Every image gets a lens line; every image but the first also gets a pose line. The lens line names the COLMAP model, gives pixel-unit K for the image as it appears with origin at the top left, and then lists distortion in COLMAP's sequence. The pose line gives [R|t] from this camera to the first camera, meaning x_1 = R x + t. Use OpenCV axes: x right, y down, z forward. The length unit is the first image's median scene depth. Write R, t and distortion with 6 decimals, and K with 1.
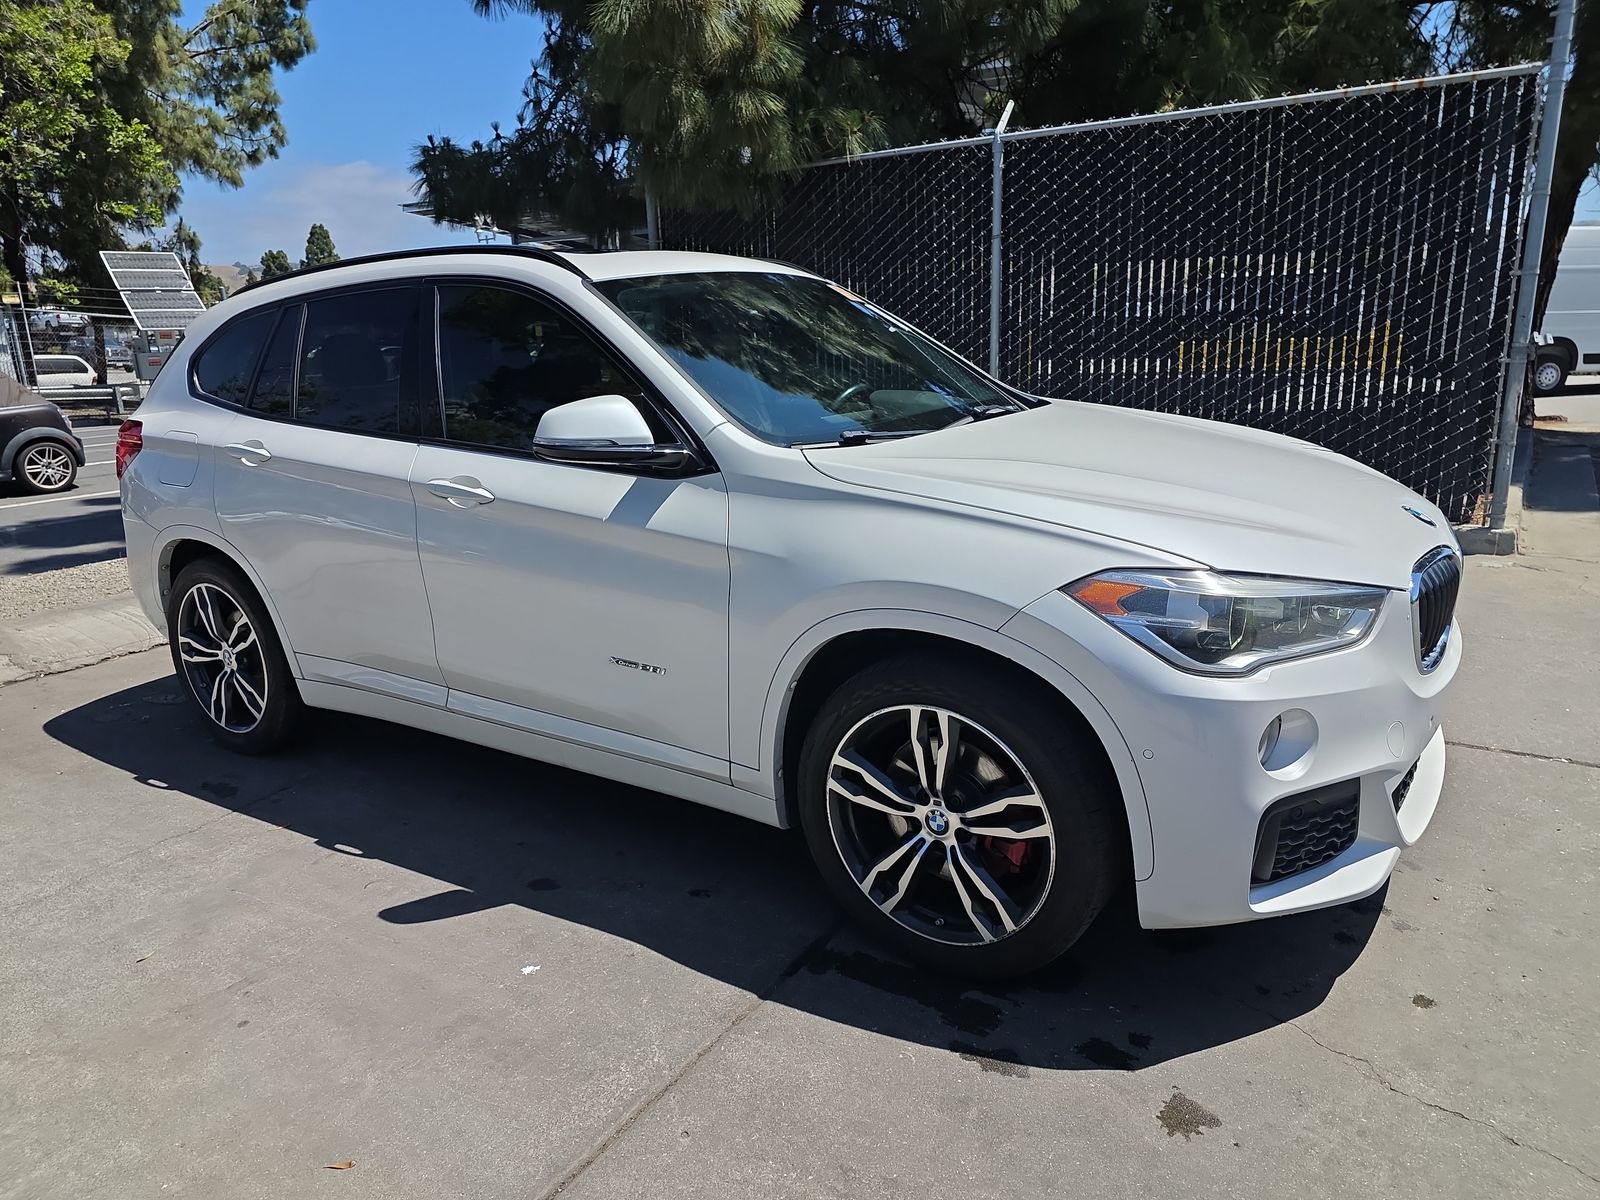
lens RADIAL K [[1075.2, 0, 800.0], [0, 1075.2, 600.0], [0, 0, 1]] dist [0.048136, -0.053162]
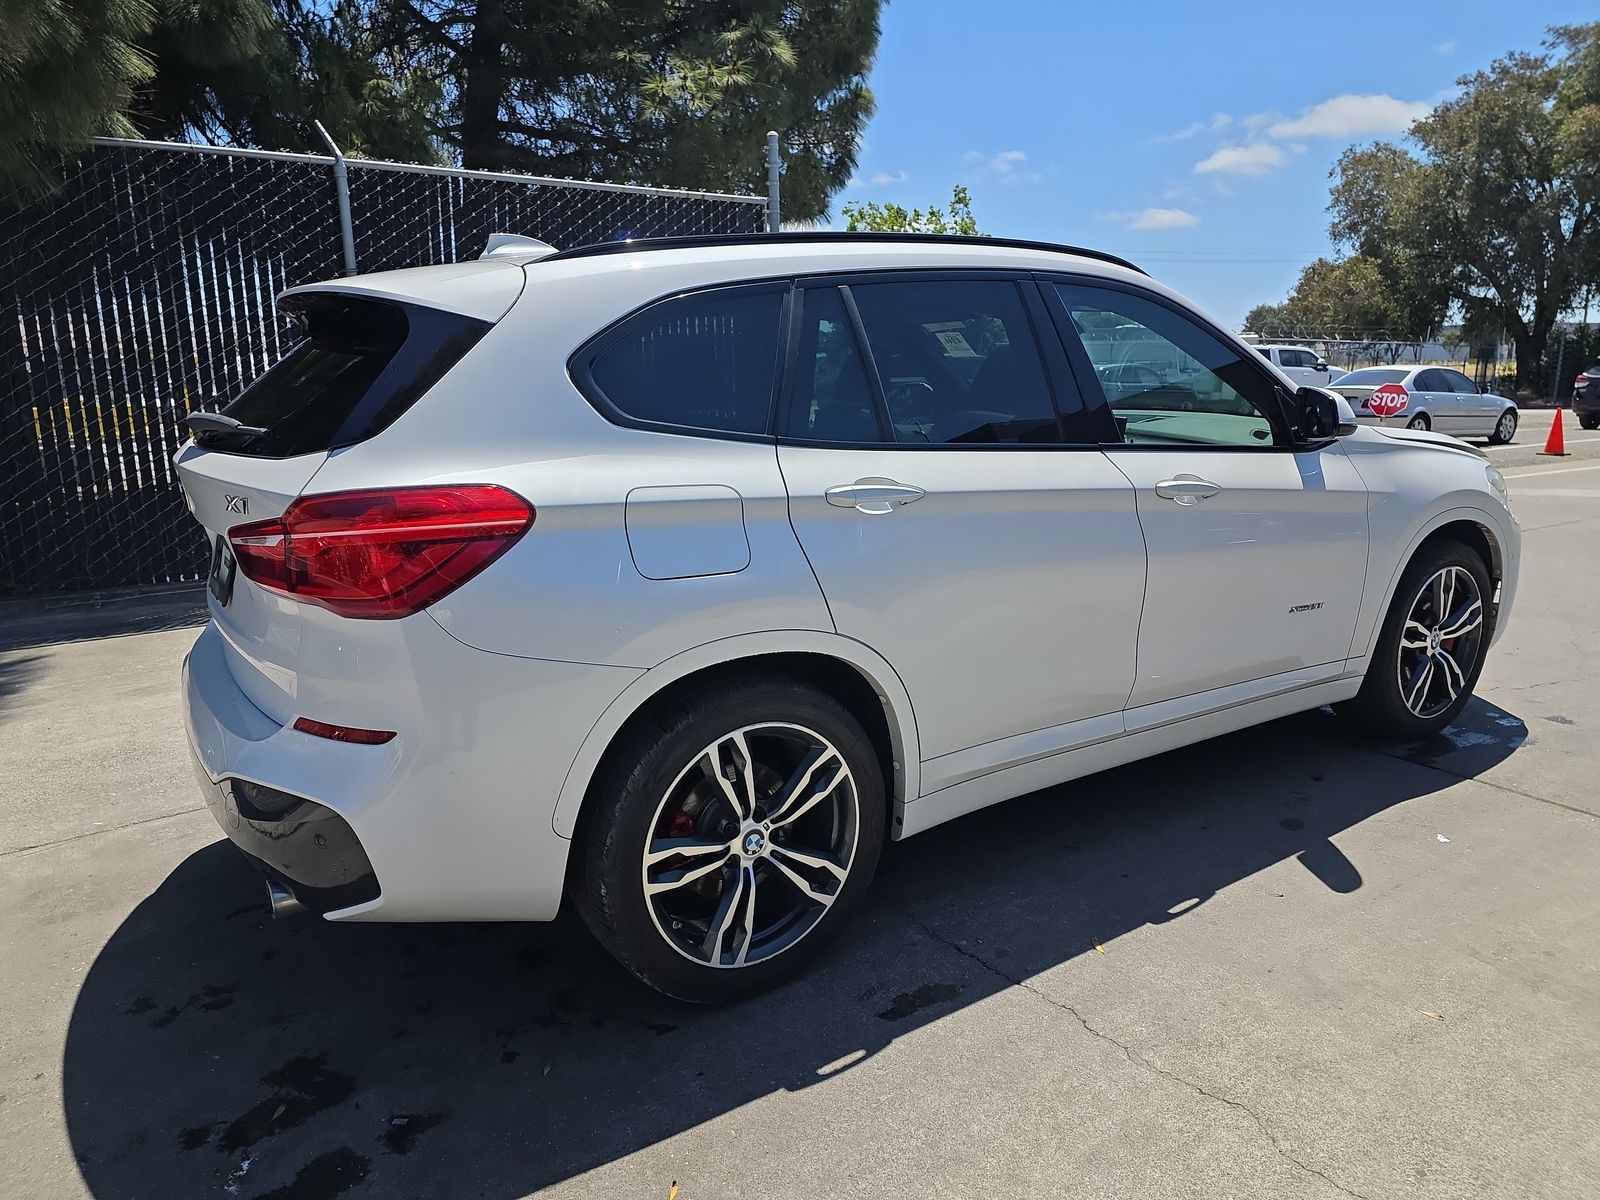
lens RADIAL K [[1075.2, 0, 800.0], [0, 1075.2, 600.0], [0, 0, 1]] dist [0.048136, -0.053162]
pose [[0.395490, -0.163852, 0.903737, -1.096784], [0.226170, 0.971033, 0.077078, -0.126696], [-0.890188, 0.173915, 0.421093, 0.731177]]
